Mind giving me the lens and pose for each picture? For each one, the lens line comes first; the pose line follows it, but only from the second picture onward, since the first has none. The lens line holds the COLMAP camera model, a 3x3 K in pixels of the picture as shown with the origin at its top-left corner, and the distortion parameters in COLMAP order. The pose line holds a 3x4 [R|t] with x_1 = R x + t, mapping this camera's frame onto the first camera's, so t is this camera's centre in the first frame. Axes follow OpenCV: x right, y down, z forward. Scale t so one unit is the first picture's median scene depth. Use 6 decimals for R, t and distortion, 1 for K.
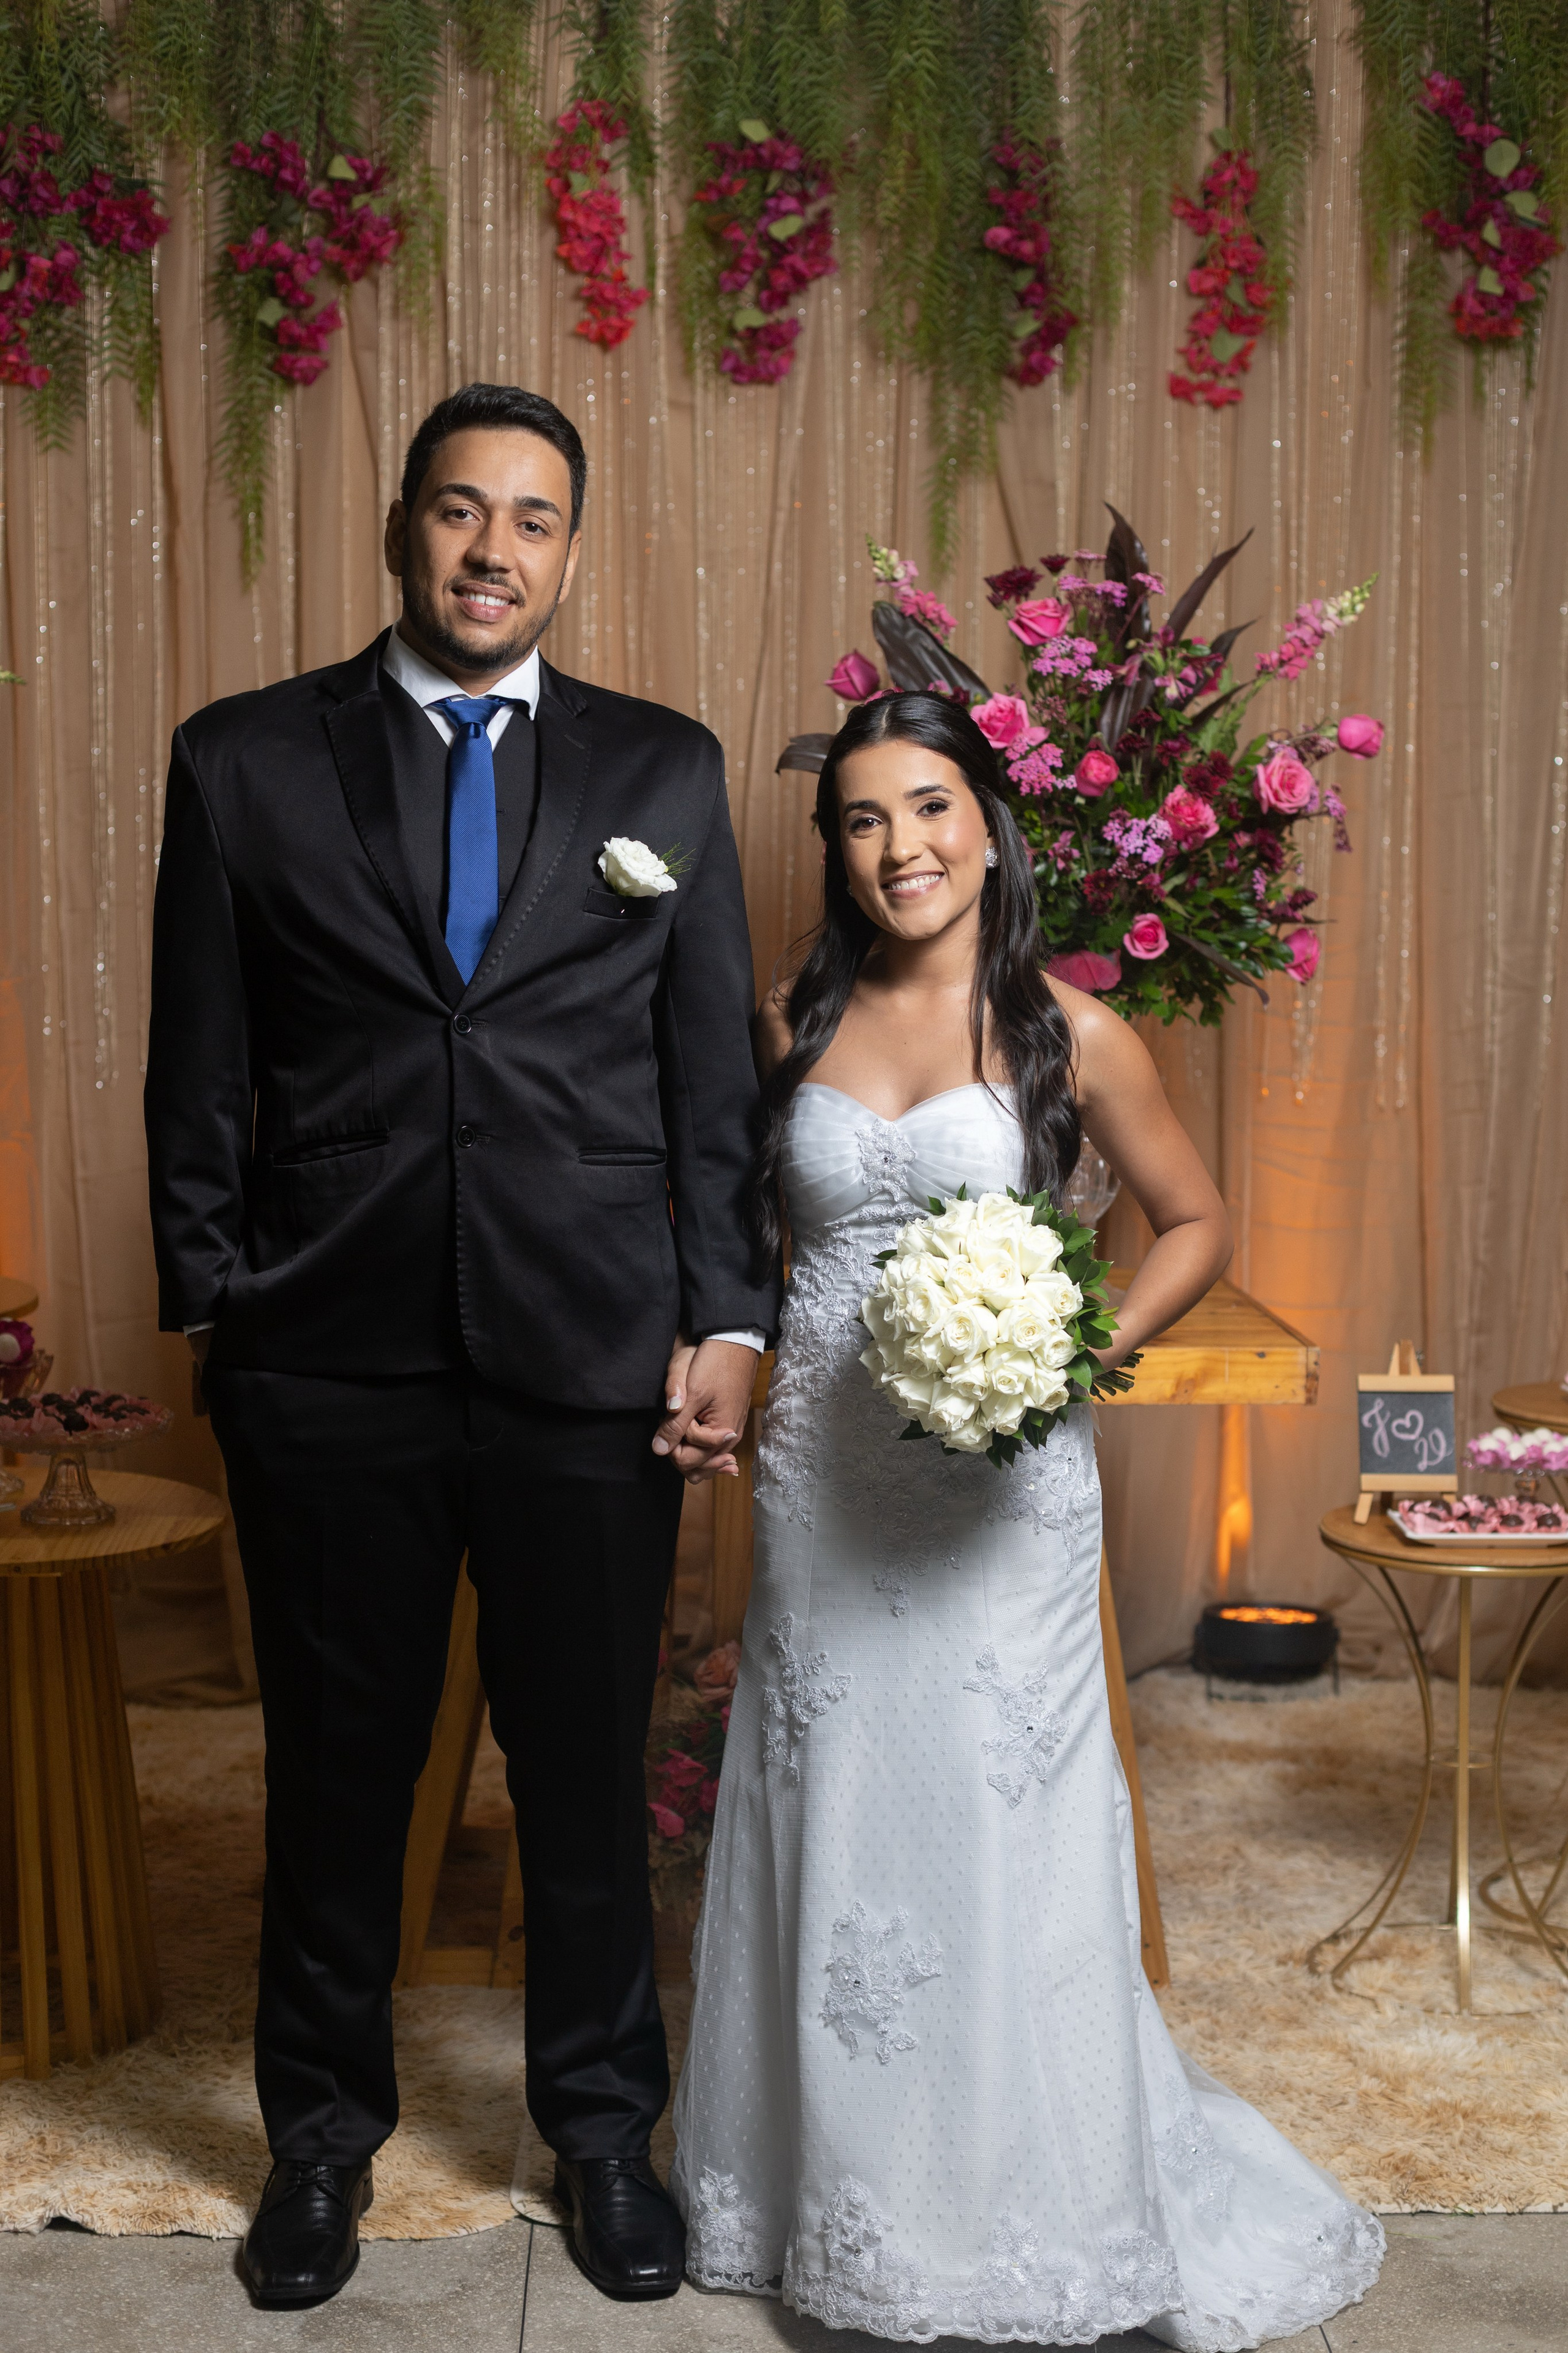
lens RADIAL K [[3421.7, 0, 778.6], [0, 3421.7, 1200.7], [0, 0, 1]] dist [-0.003080, -0.041355]
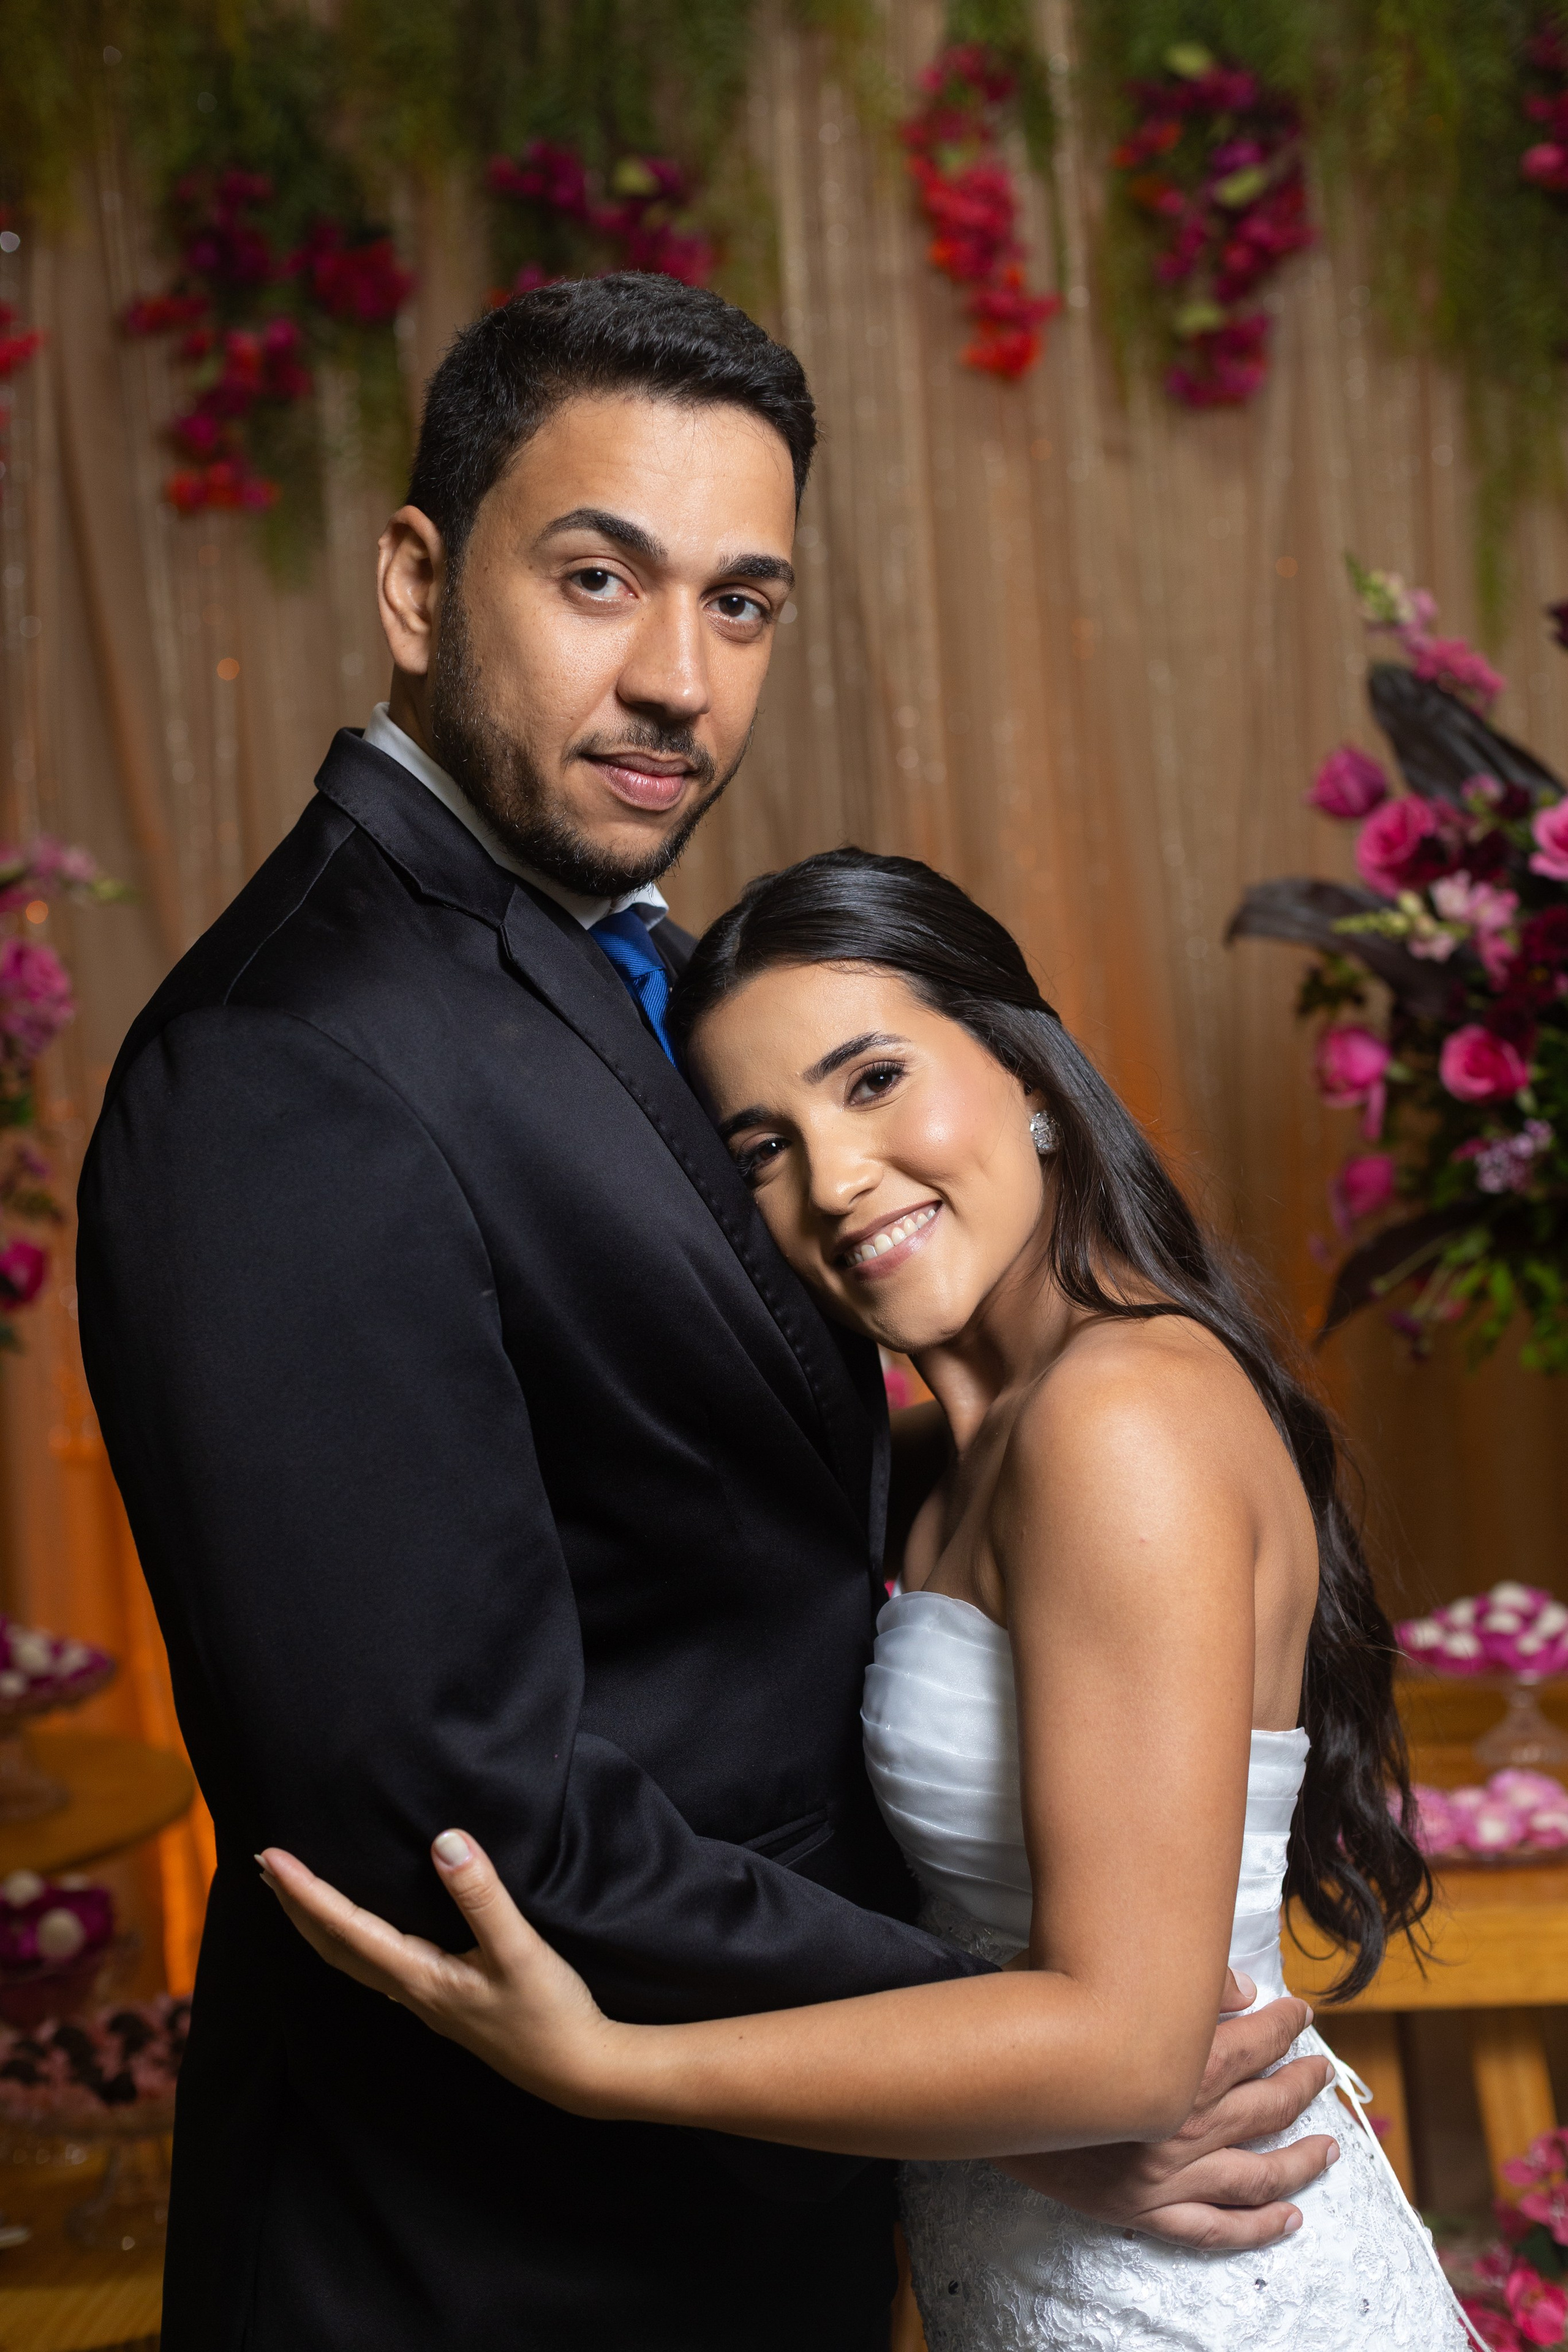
lens RADIAL K [[3420.5, 0, 778.6], [0, 3420.5, 1200.1], [0, 0, 1]] dist [-0.003080, -0.041355]
pose [[0.981849, -0.065187, -0.178109, 0.020931], [0.056064, 0.996867, -0.055788, -0.037339], [0.181188, 0.044790, 0.982428, 0.287447]]
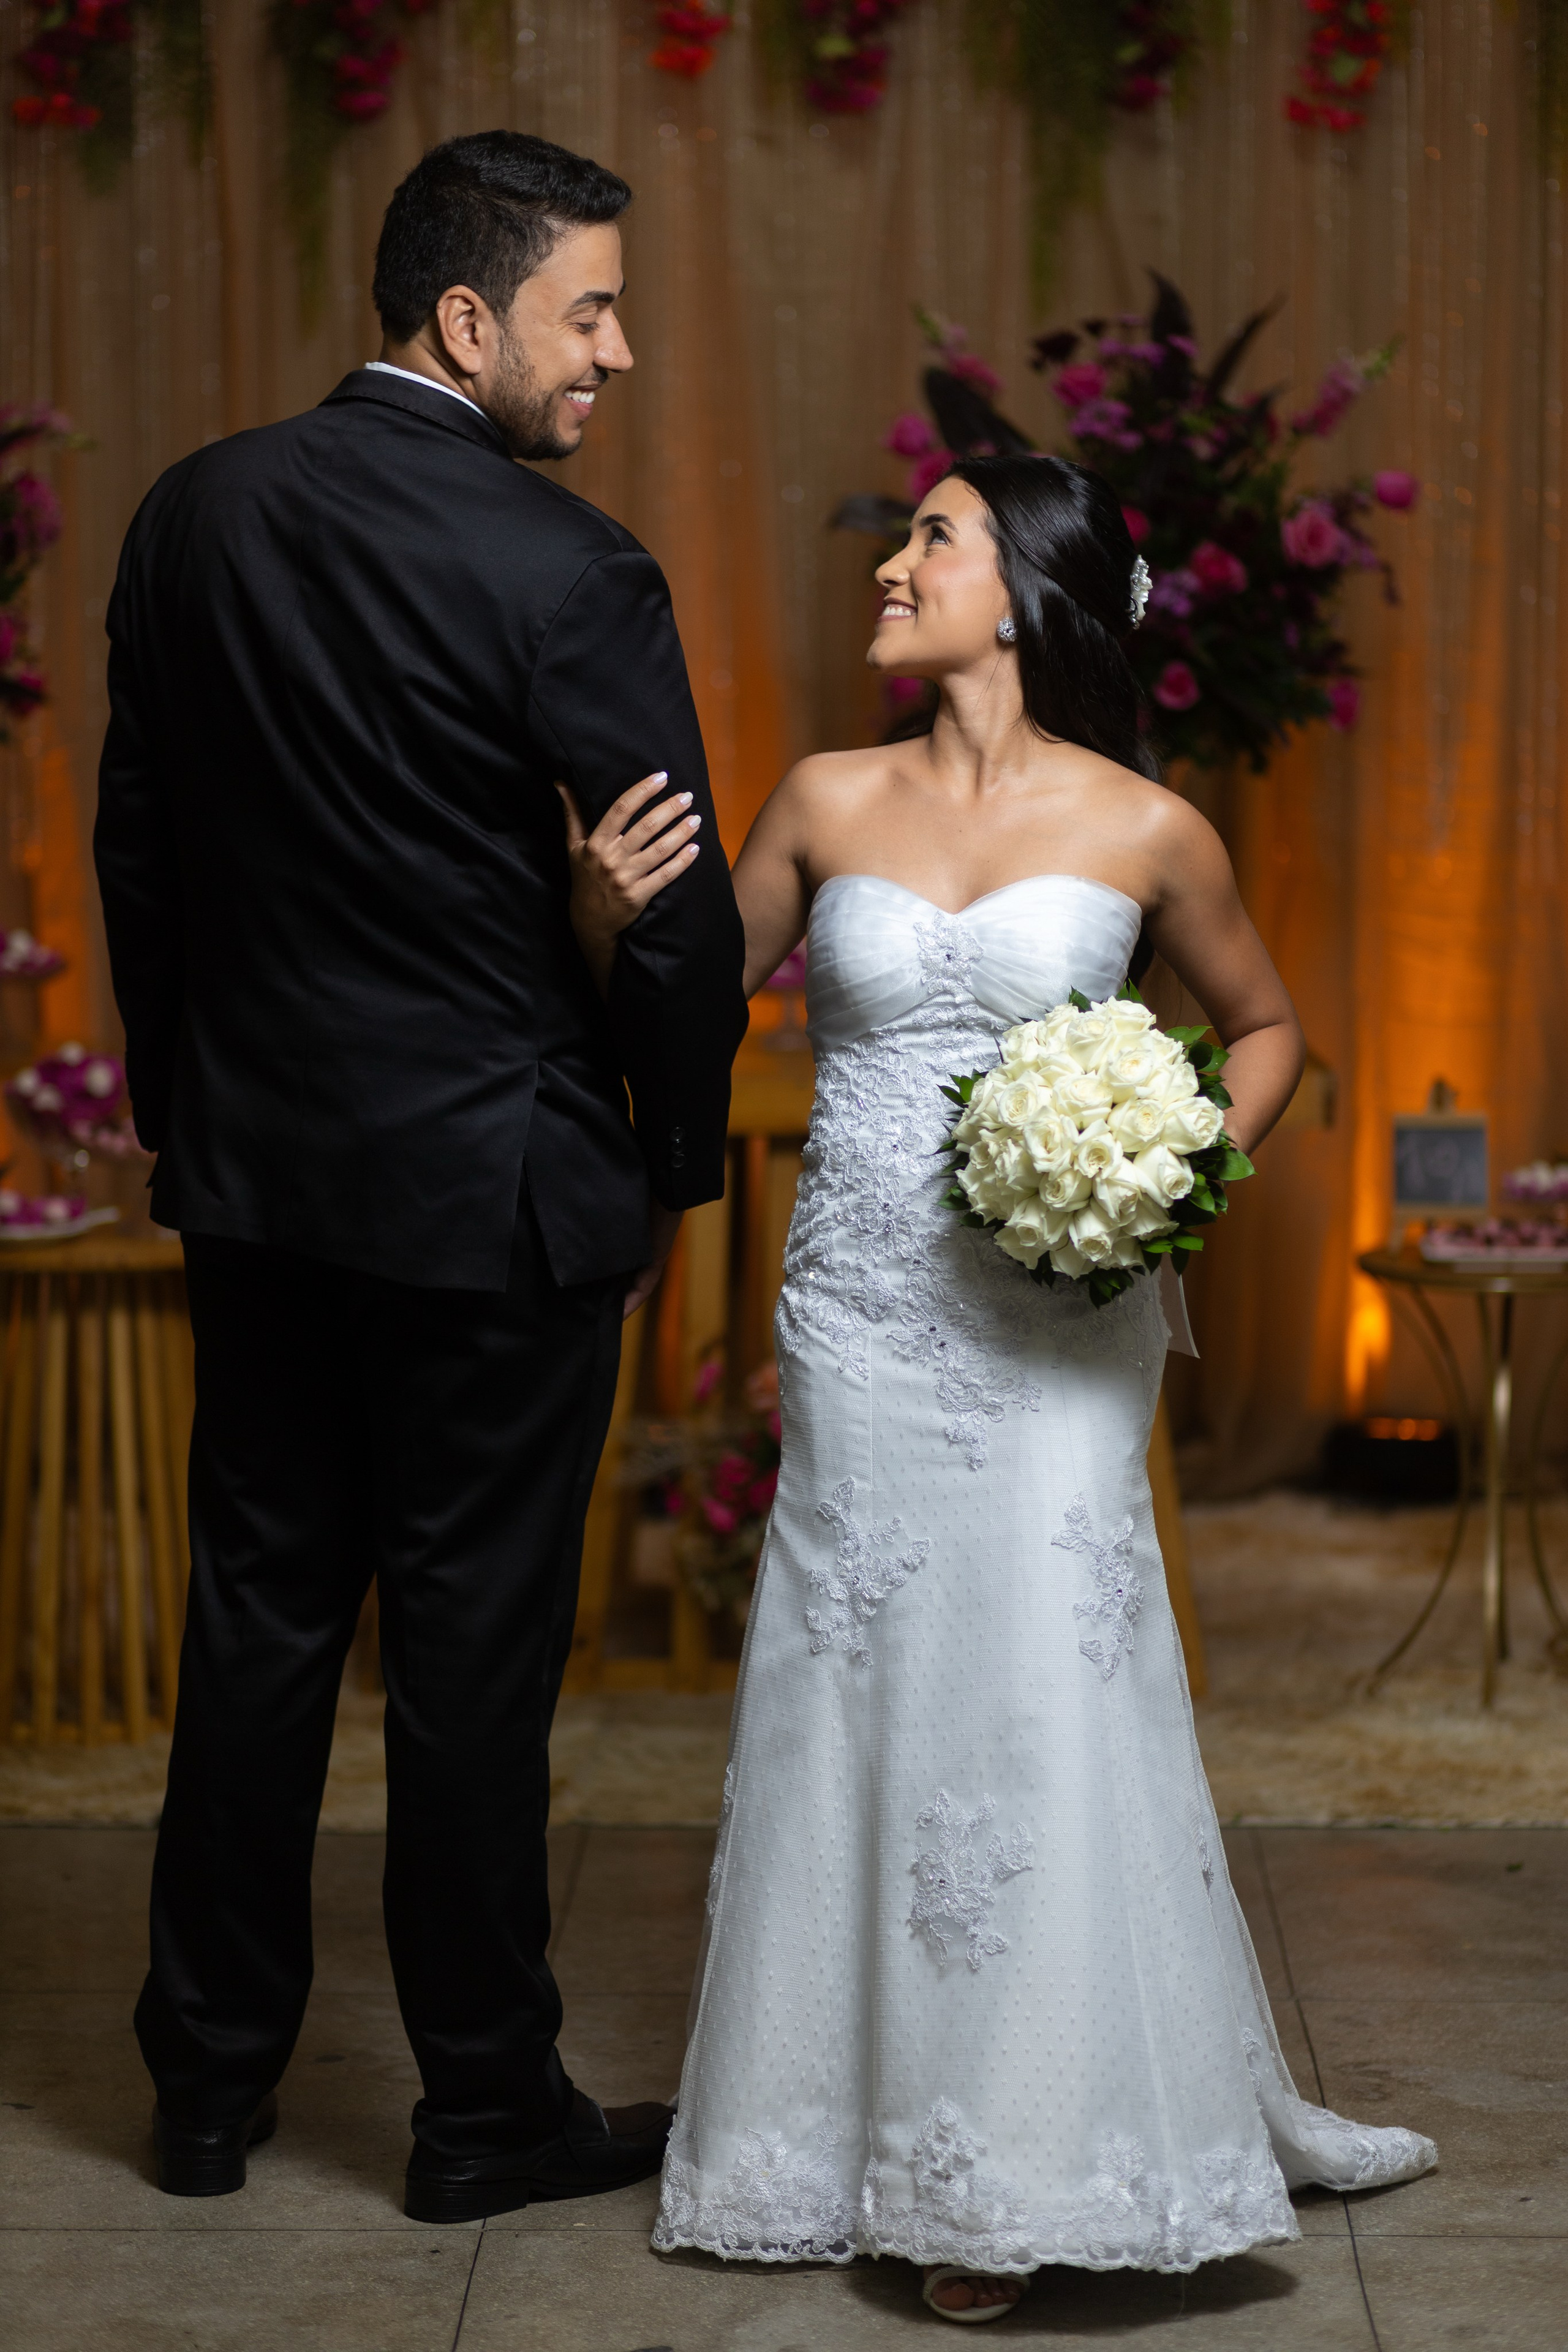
lens RADIAL K [[5212.3, 0, 784.0], [0, 5212.3, 1176.0], [0, 0, 1]] dist [-0.005650, 0.136040]
pose [[0.998721, -0.002888, -0.050477, 0.050085], [0.002968, 0.999994, 0.001518, 0.051866], [0.050472, -0.001666, 0.998724, -0.443502]]
